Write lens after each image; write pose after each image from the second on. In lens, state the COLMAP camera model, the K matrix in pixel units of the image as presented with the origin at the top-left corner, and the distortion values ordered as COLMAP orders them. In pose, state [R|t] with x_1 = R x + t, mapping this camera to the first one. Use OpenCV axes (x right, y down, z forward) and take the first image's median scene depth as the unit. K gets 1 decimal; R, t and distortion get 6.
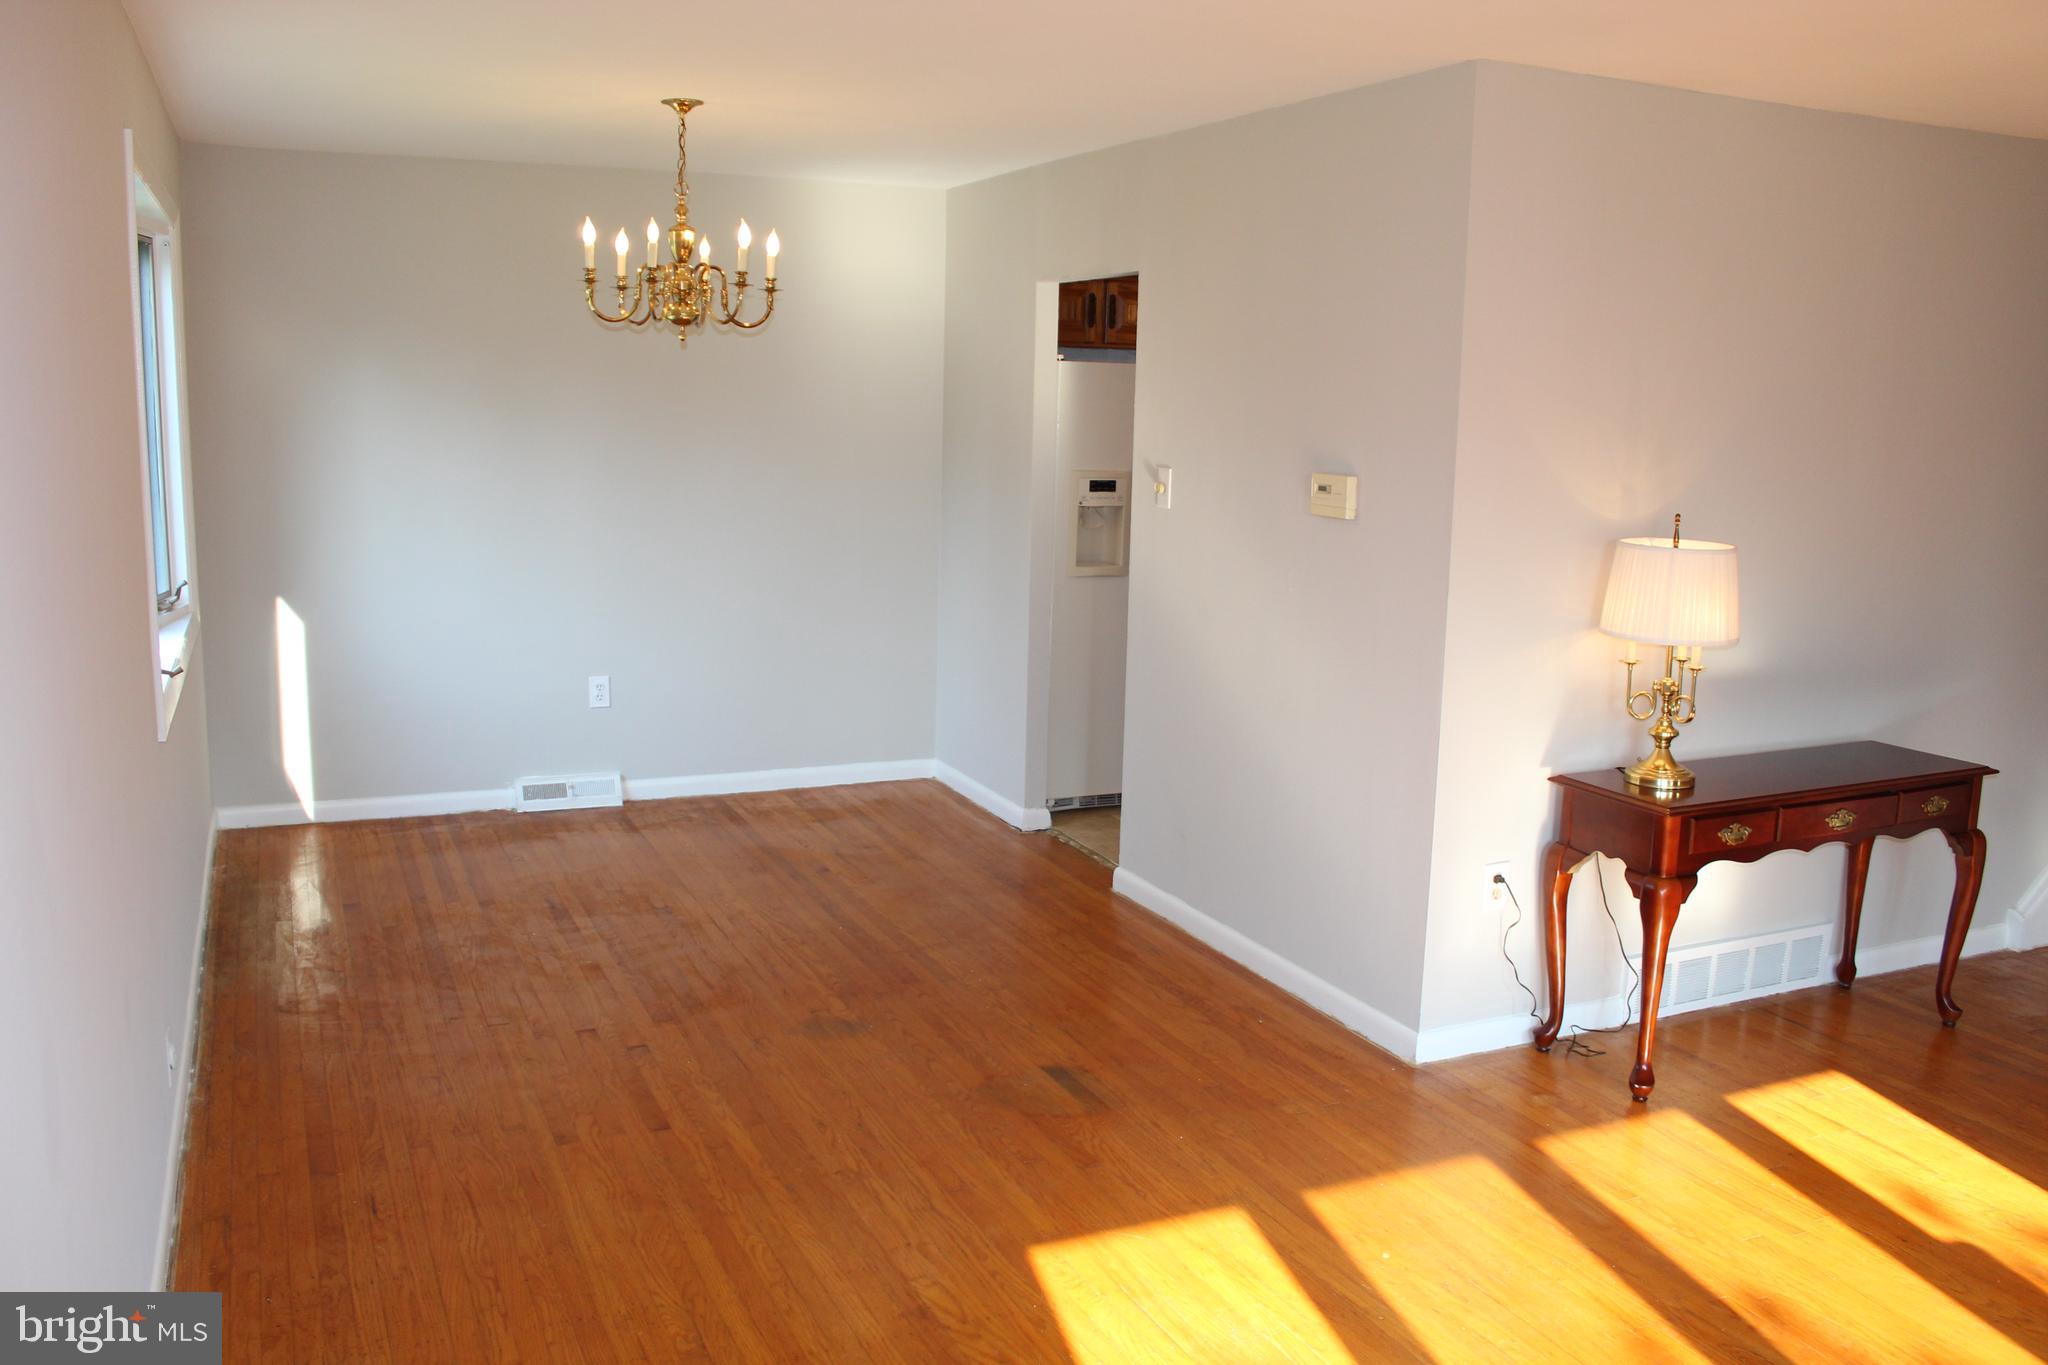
lens RADIAL K [[1718.1, 0, 1024.0], [0, 1718.1, 682.5], [0, 0, 1]] dist [-0.158972, 0.144992]
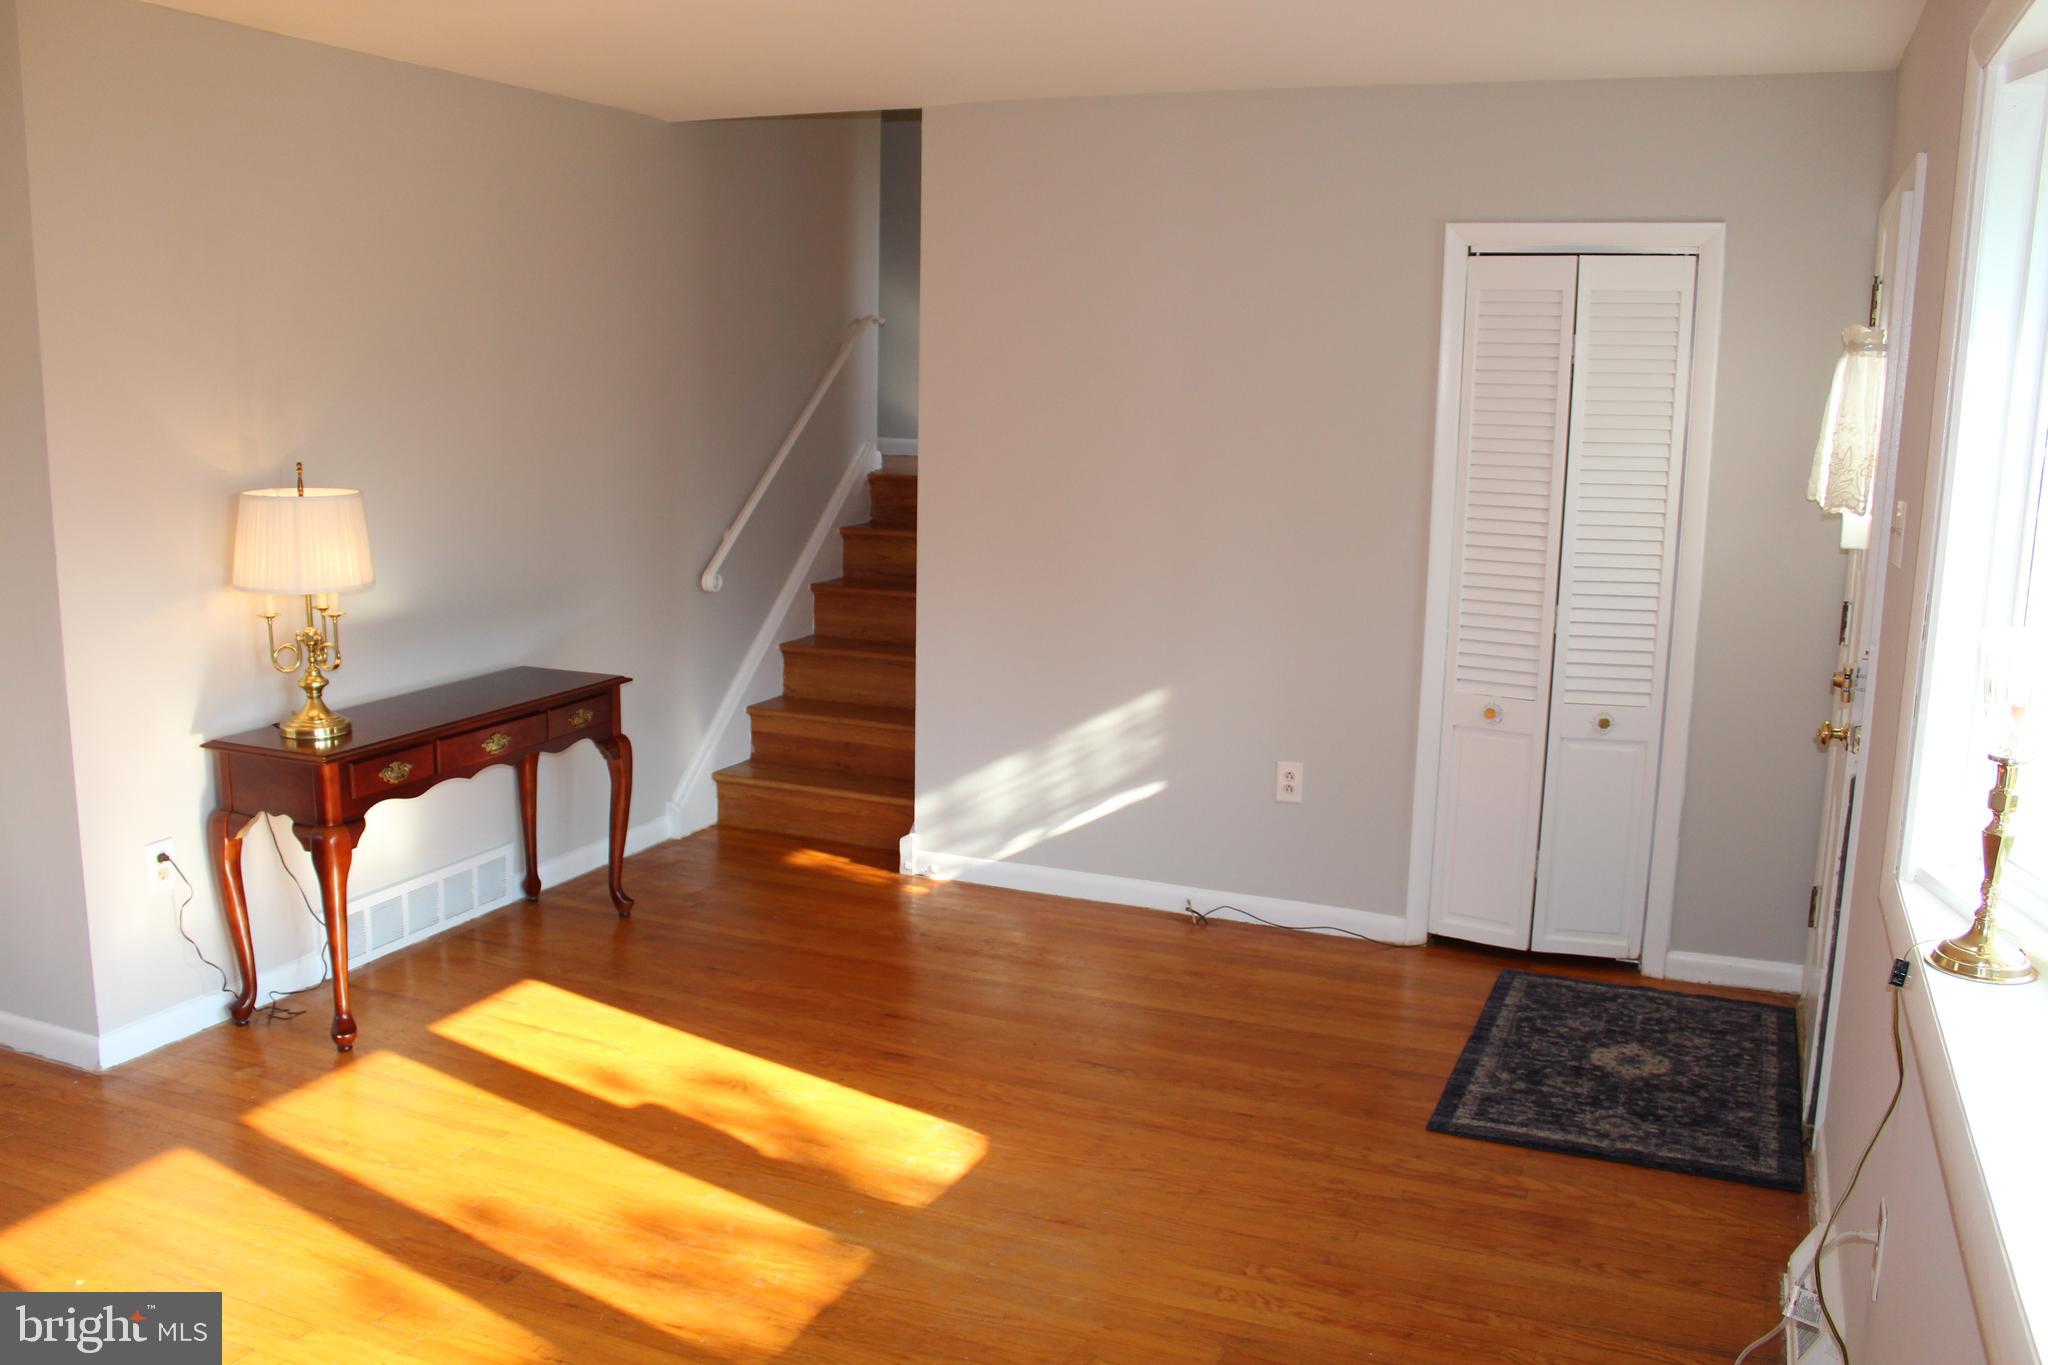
lens RADIAL K [[1718.1, 0, 1024.0], [0, 1718.1, 682.5], [0, 0, 1]] dist [-0.158972, 0.144992]
pose [[0.741791, -0.125802, 0.658726, 0.037642], [0.110275, 0.991759, 0.065224, 0.011108], [-0.661503, 0.024258, 0.749550, -0.020770]]
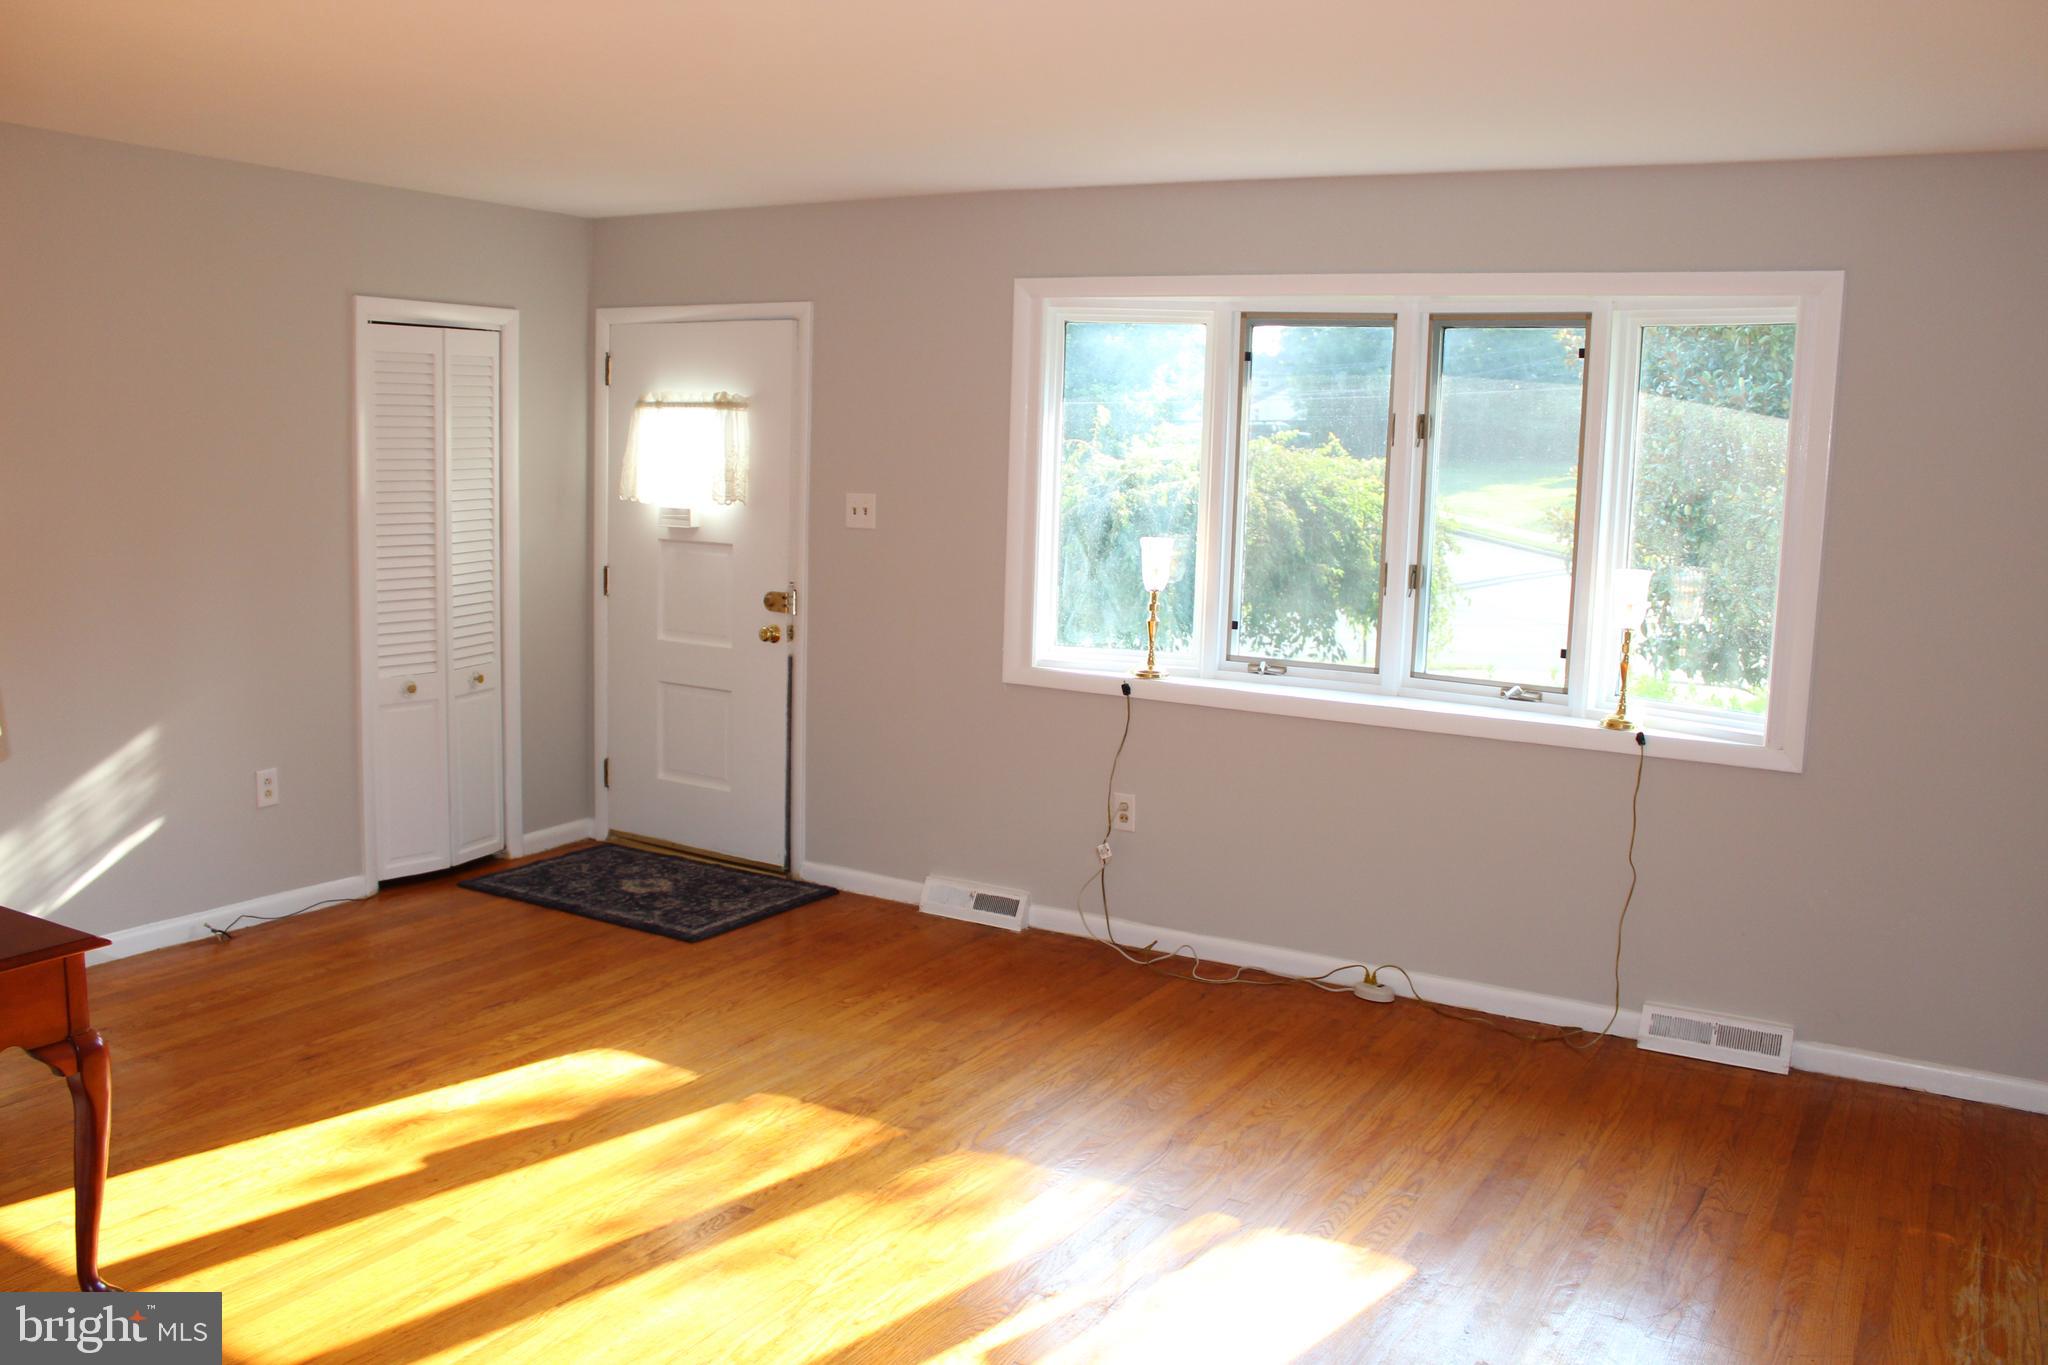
lens RADIAL K [[1720.6, 0, 1014.2], [0, 1720.6, 679.2], [0, 0, 1]] dist [-0.161400, 0.148721]
pose [[-0.582891, -0.142537, 0.799951, -0.359422], [0.094706, 0.965866, 0.241108, -0.141490], [-0.807012, 0.216300, -0.549496, 0.882698]]
